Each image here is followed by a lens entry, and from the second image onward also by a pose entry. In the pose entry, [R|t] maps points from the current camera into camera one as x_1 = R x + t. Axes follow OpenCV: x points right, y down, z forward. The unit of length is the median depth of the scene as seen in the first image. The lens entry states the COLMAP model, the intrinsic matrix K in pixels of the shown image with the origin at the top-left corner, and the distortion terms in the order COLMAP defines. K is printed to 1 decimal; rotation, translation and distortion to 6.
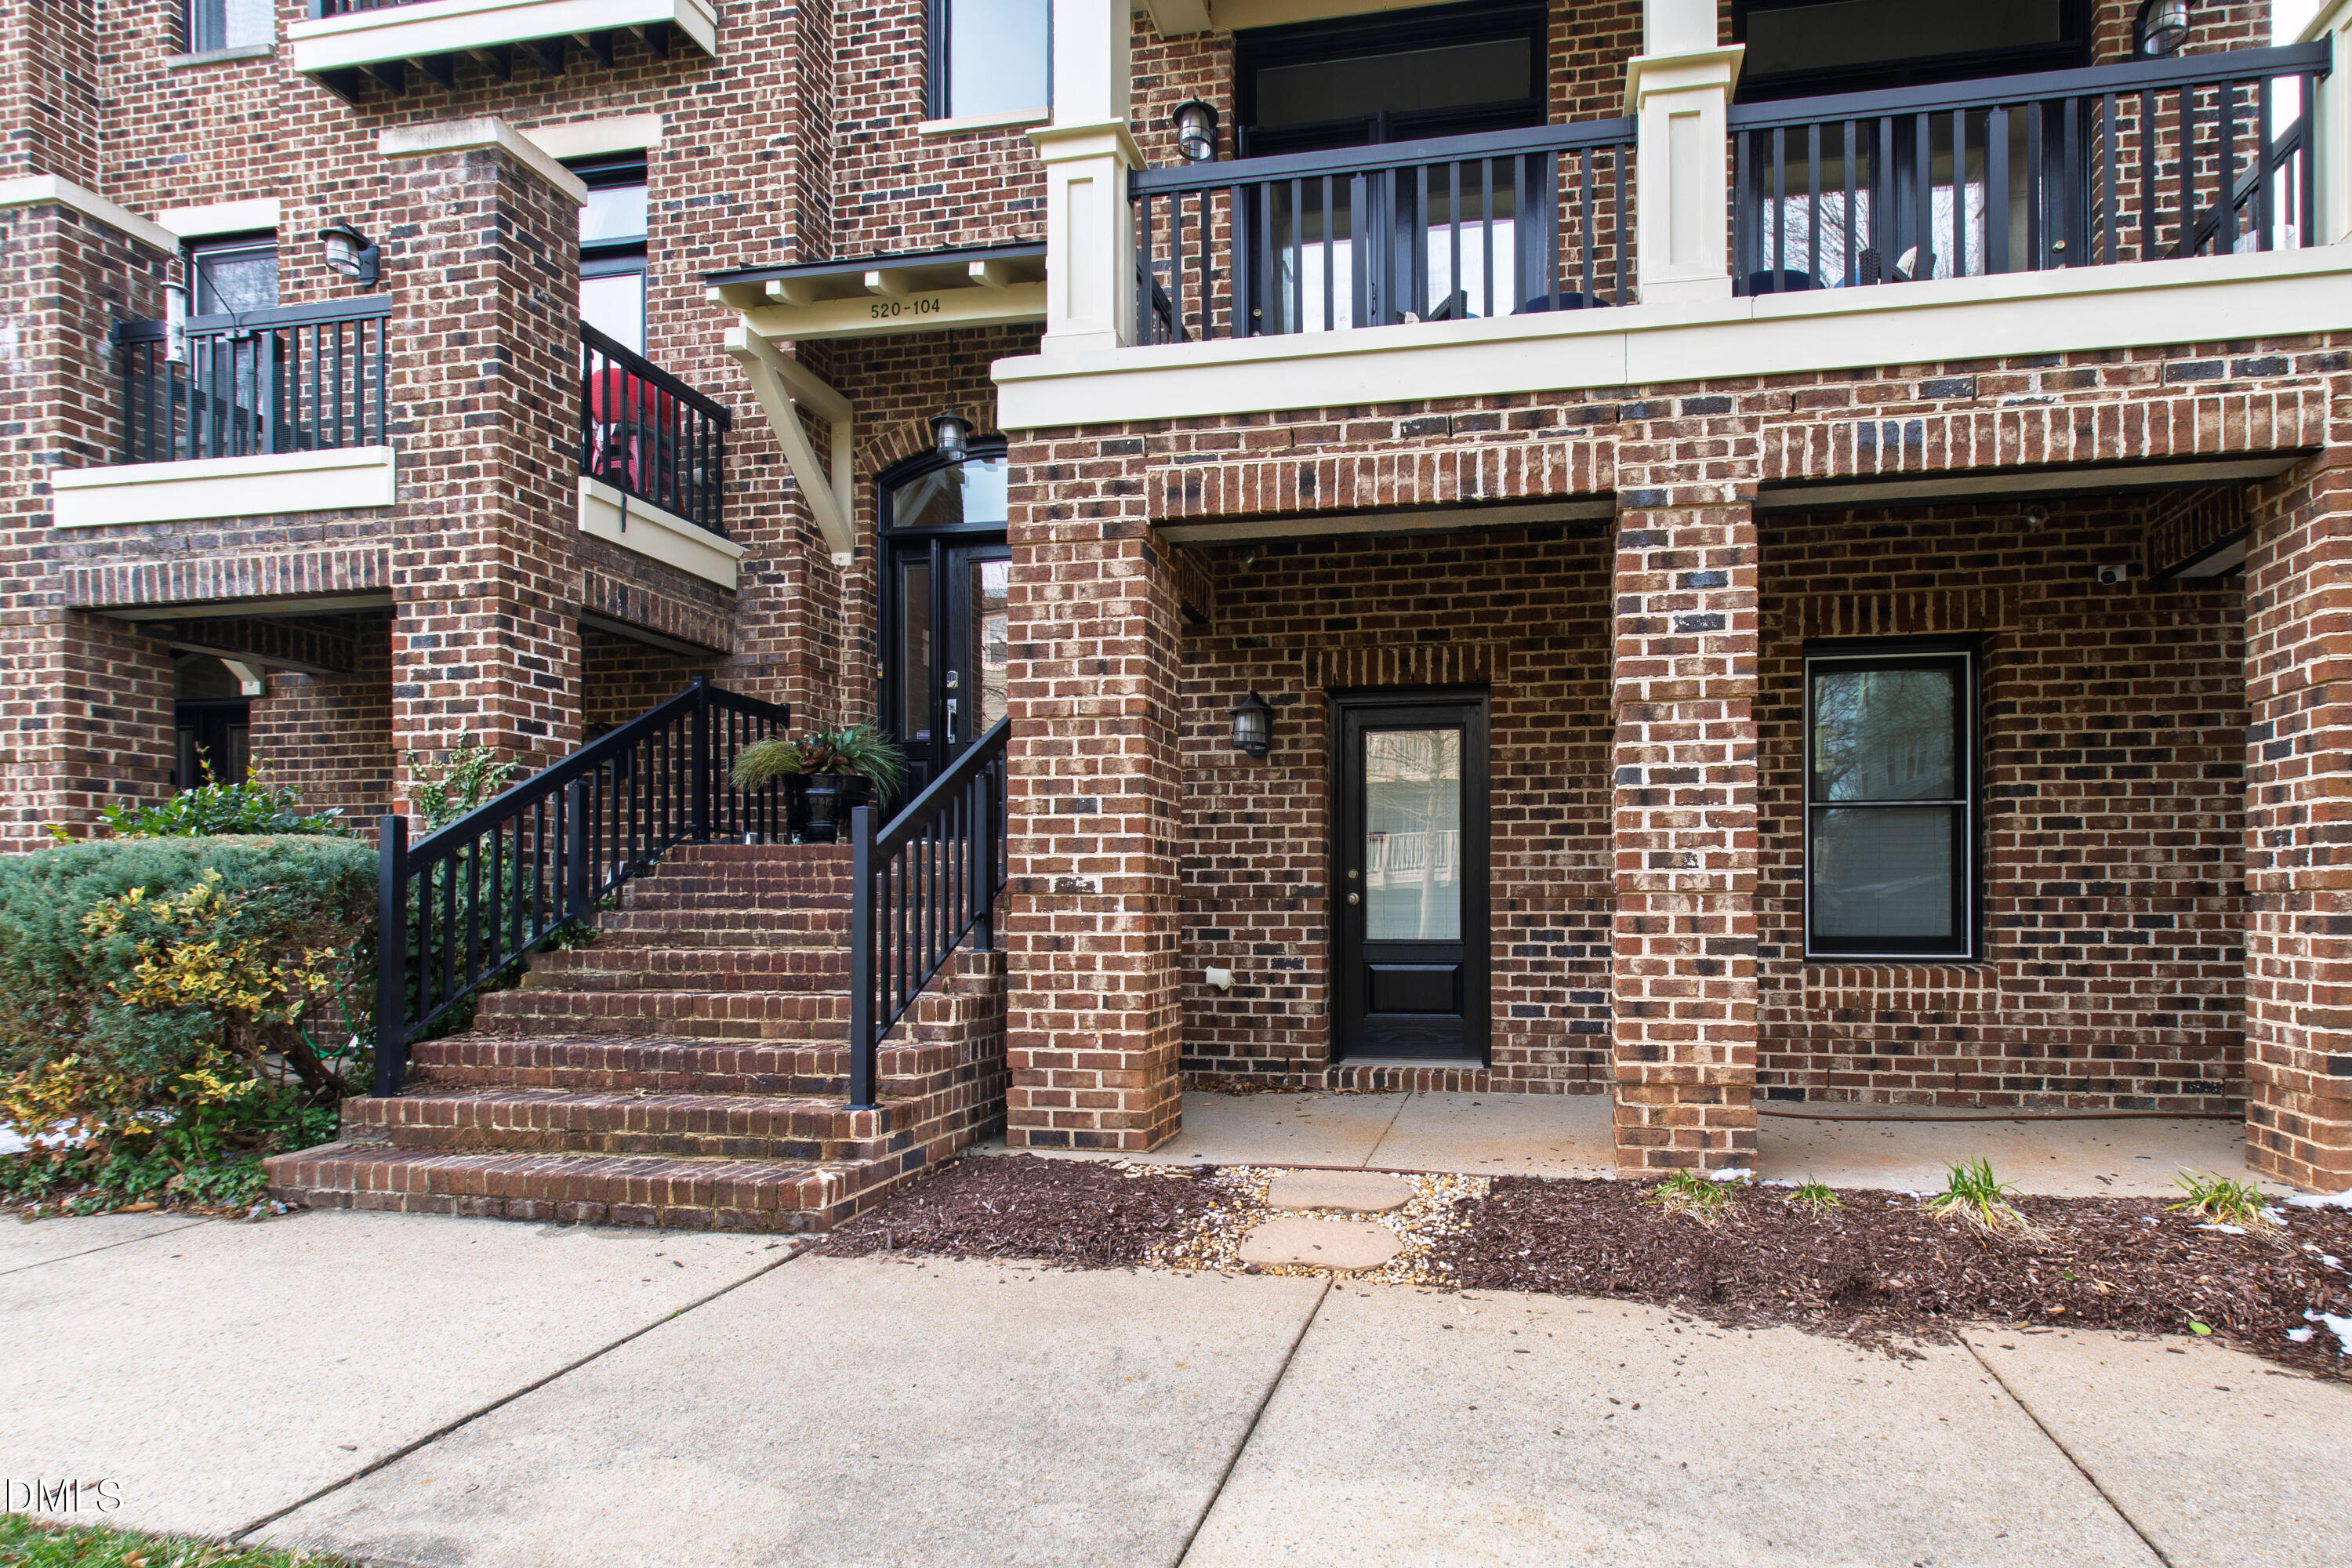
lens RADIAL K [[1109.4, 0, 1170.3], [0, 1109.4, 896.3], [0, 0, 1]] dist [-0.012326, -0.003269]
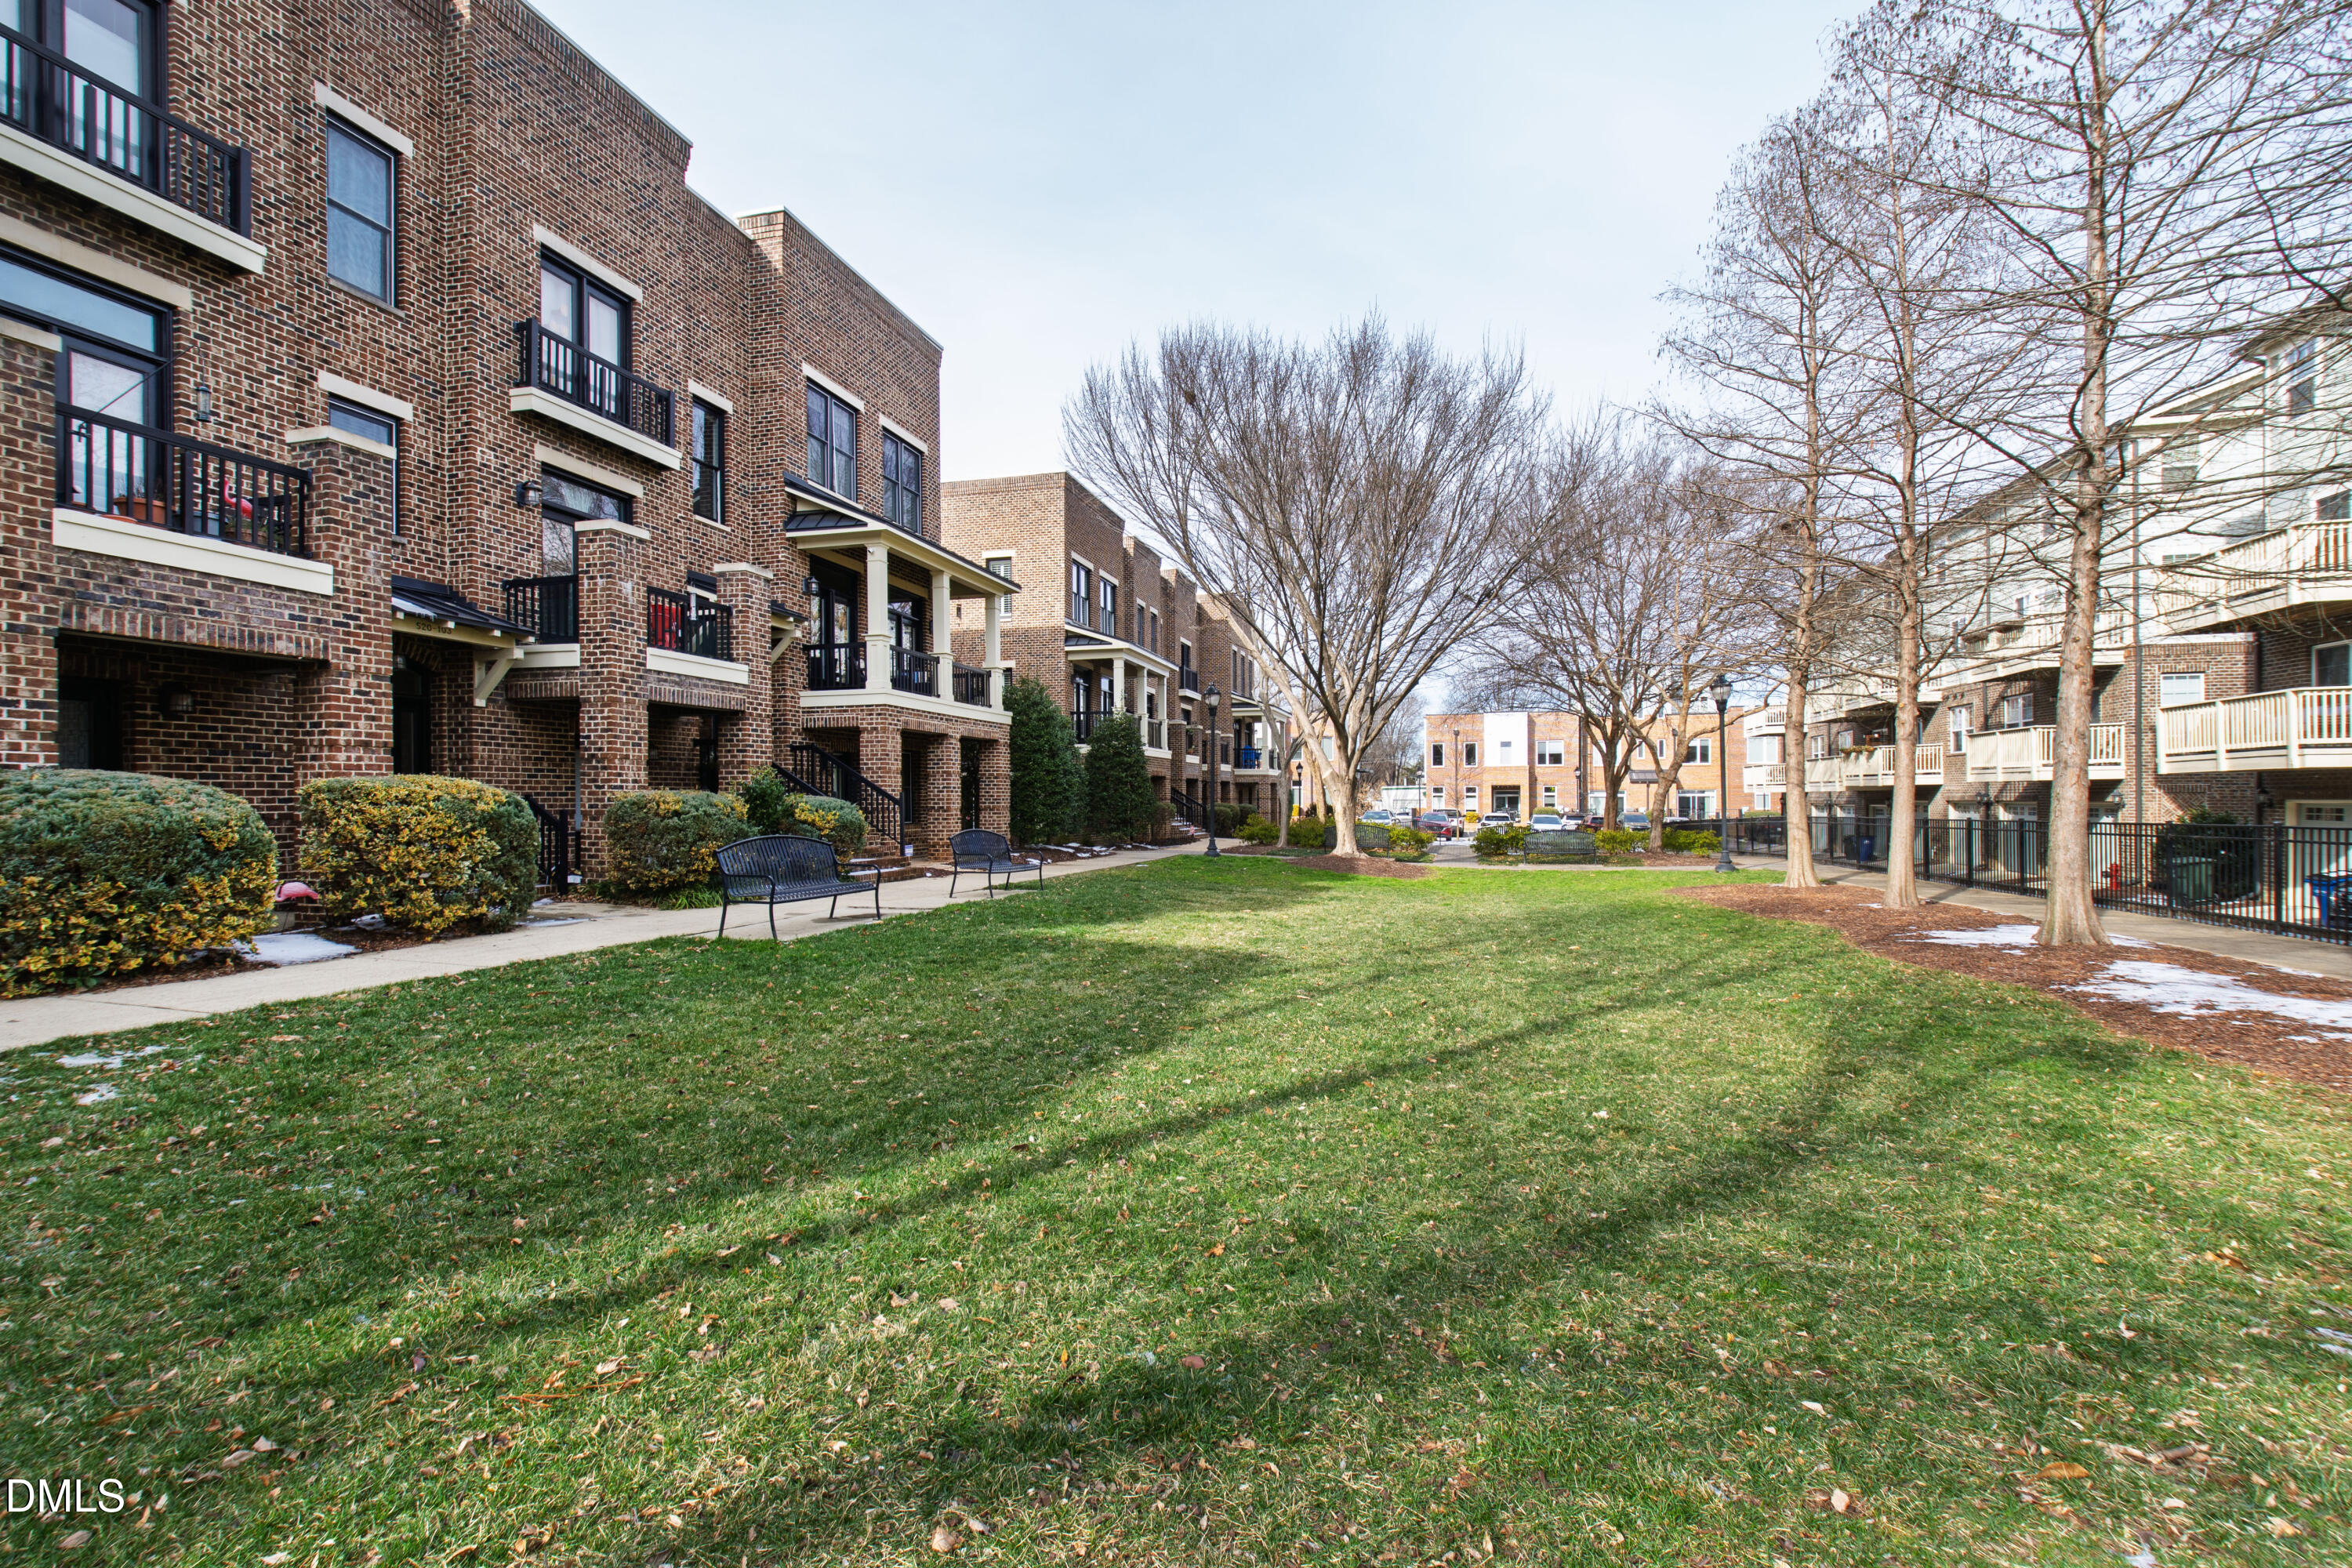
lens RADIAL K [[1058.6, 0, 1169.5], [0, 1058.6, 801.0], [0, 0, 1]] dist [-0.009838, 0.000293]
pose [[0.119549, 0.002467, 0.992825, -3.524584], [0.010706, 0.999936, -0.003774, -0.008797], [-0.992771, 0.011081, 0.119515, -0.521658]]
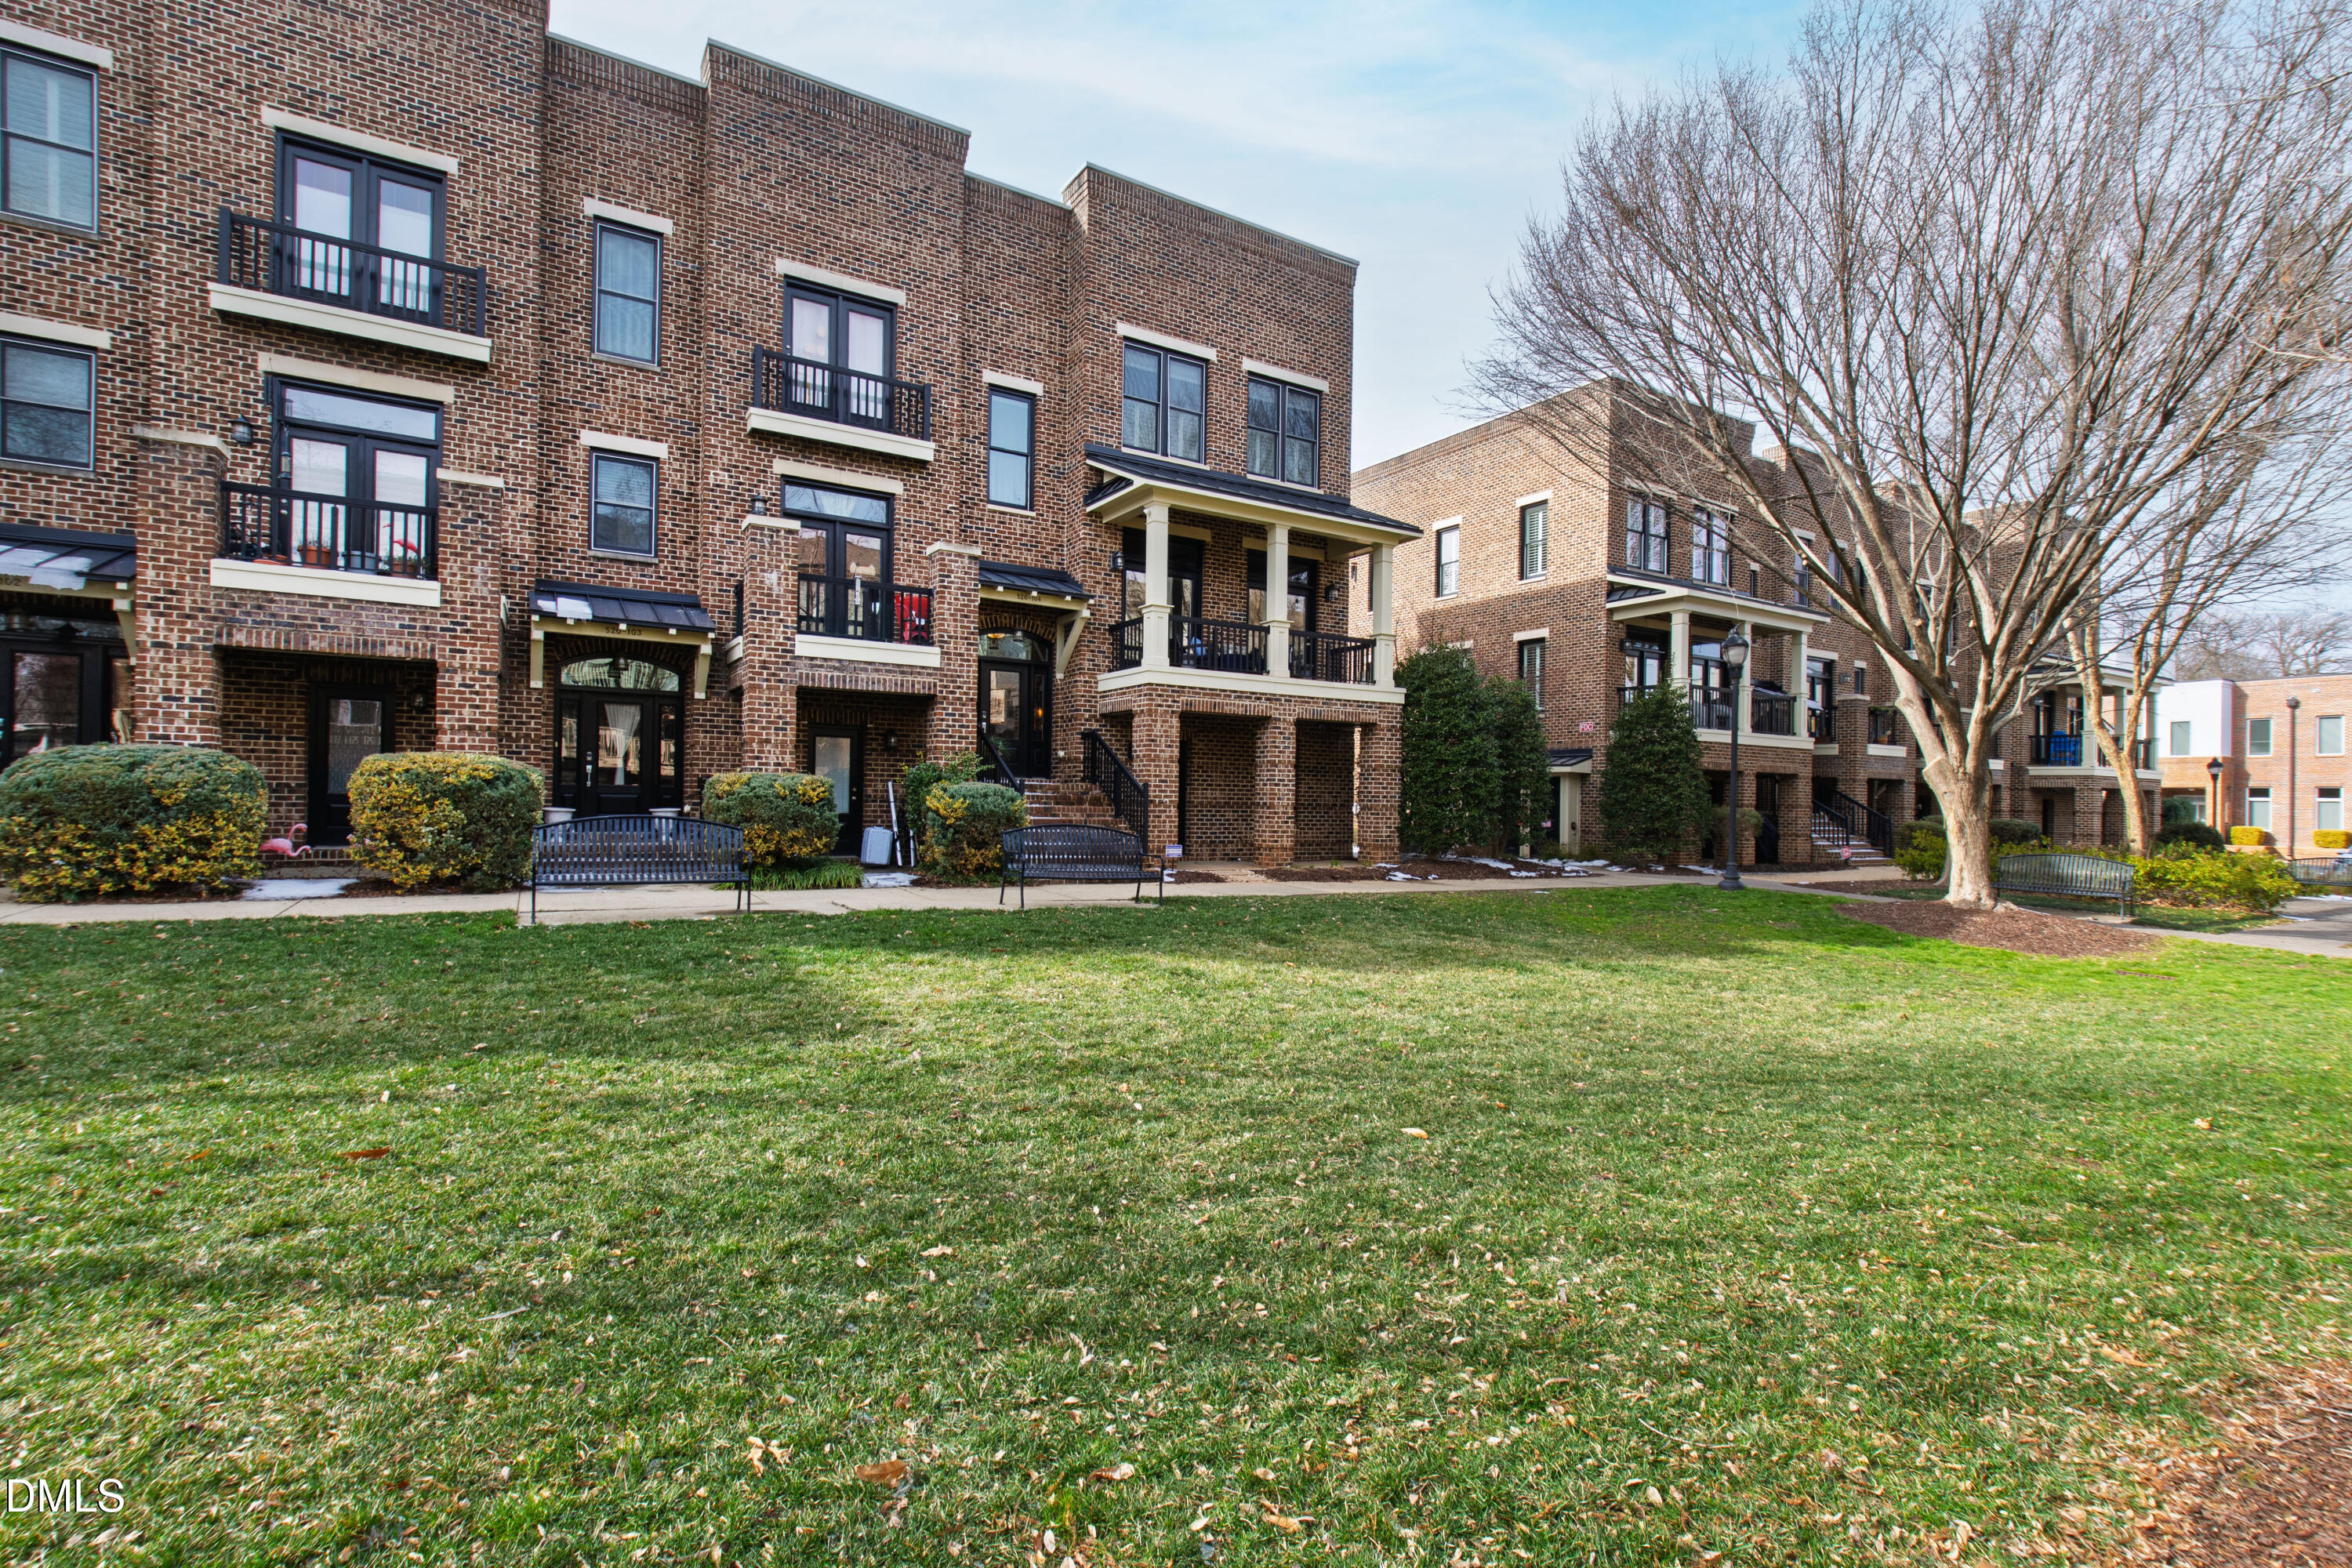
lens RADIAL K [[1058.6, 0, 1169.5], [0, 1058.6, 801.0], [0, 0, 1]] dist [-0.009838, 0.000293]
pose [[0.776386, 0.018606, 0.629983, -2.035813], [-0.019828, 0.999790, -0.005091, 0.005888], [-0.629946, -0.008539, 0.776592, -1.617624]]
